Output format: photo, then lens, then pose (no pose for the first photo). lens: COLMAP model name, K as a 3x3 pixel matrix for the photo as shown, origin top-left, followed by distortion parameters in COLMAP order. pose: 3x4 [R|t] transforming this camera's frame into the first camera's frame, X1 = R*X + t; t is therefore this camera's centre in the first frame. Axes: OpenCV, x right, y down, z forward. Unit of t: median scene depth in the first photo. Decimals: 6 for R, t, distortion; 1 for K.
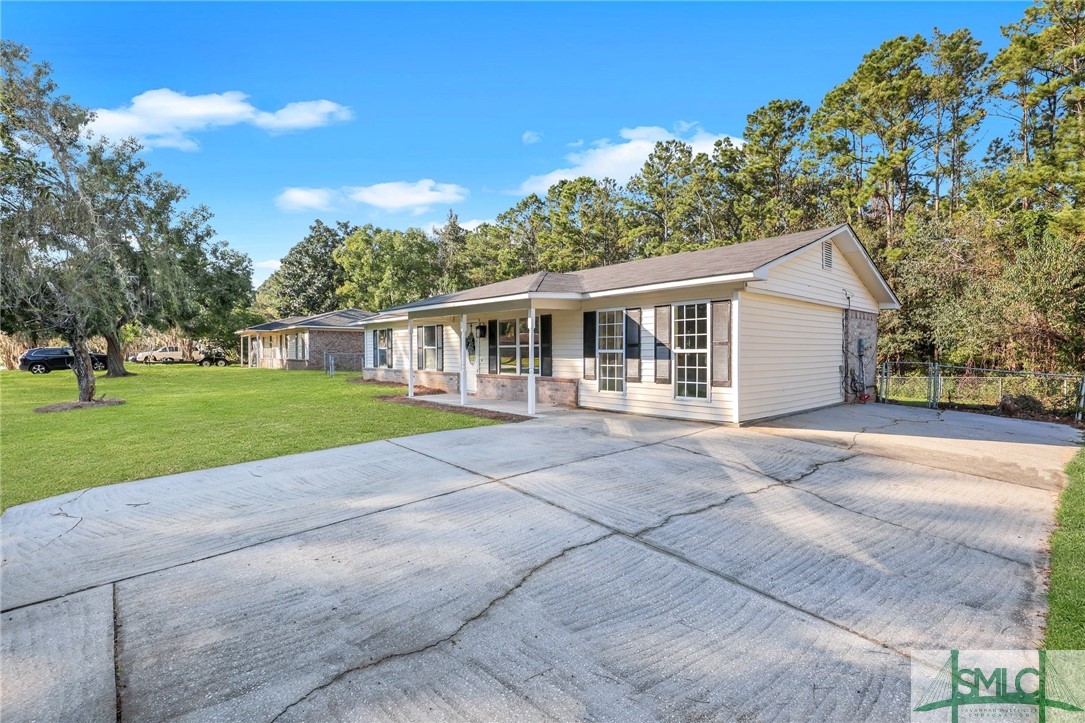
lens RADIAL K [[487.6, 0, 544.9], [0, 487.6, 358.7], [0, 0, 1]] dist [-0.000777, -0.000067]
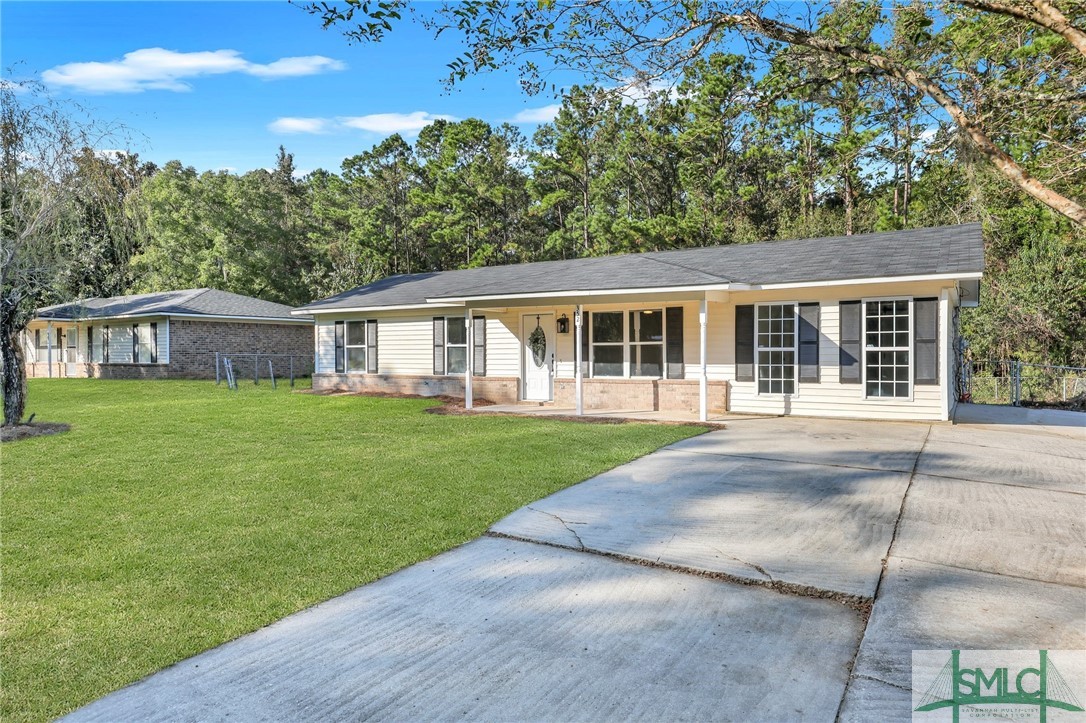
lens RADIAL K [[670.0, 0, 541.2], [0, 670.0, 353.7], [0, 0, 1]] dist [-0.000789, 0.003083]
pose [[0.961003, -0.000834, 0.276536, -0.392063], [0.004594, 0.999906, -0.012948, 0.004284], [-0.276499, 0.013713, 0.960916, -0.050139]]
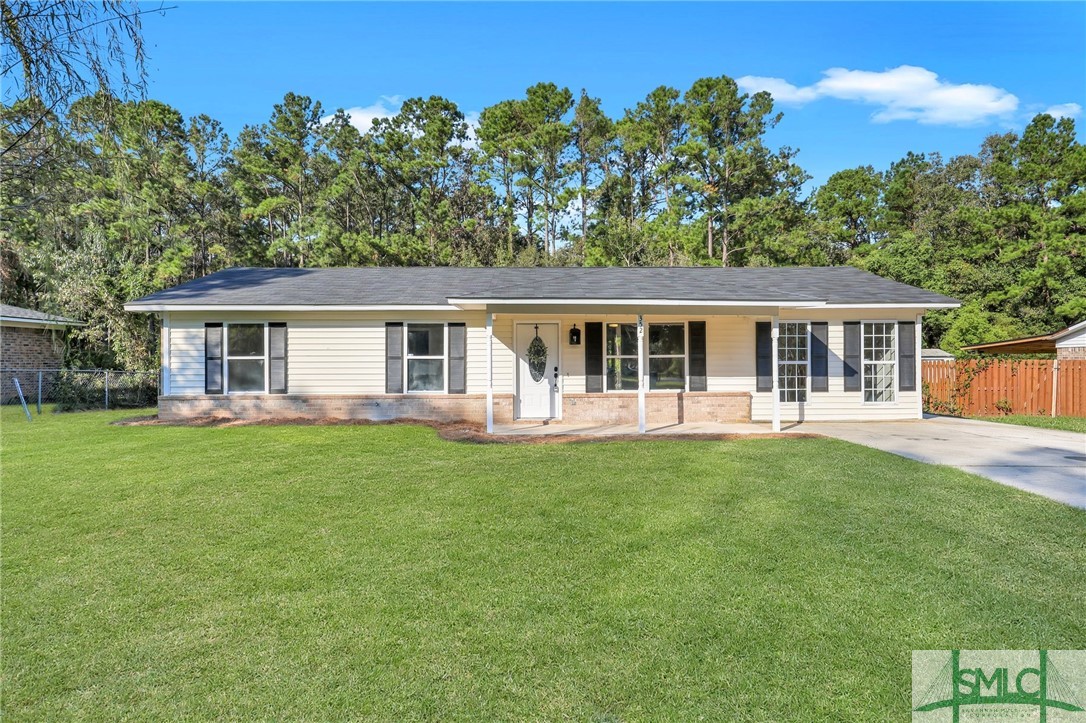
lens RADIAL K [[560.4, 0, 541.5], [0, 560.4, 365.4], [0, 0, 1]] dist [0.000969, -0.000242]
pose [[0.646622, -0.010866, 0.762733, -0.679719], [0.013507, 0.999905, 0.002794, -0.012356], [-0.762691, 0.008495, 0.646707, 0.397454]]
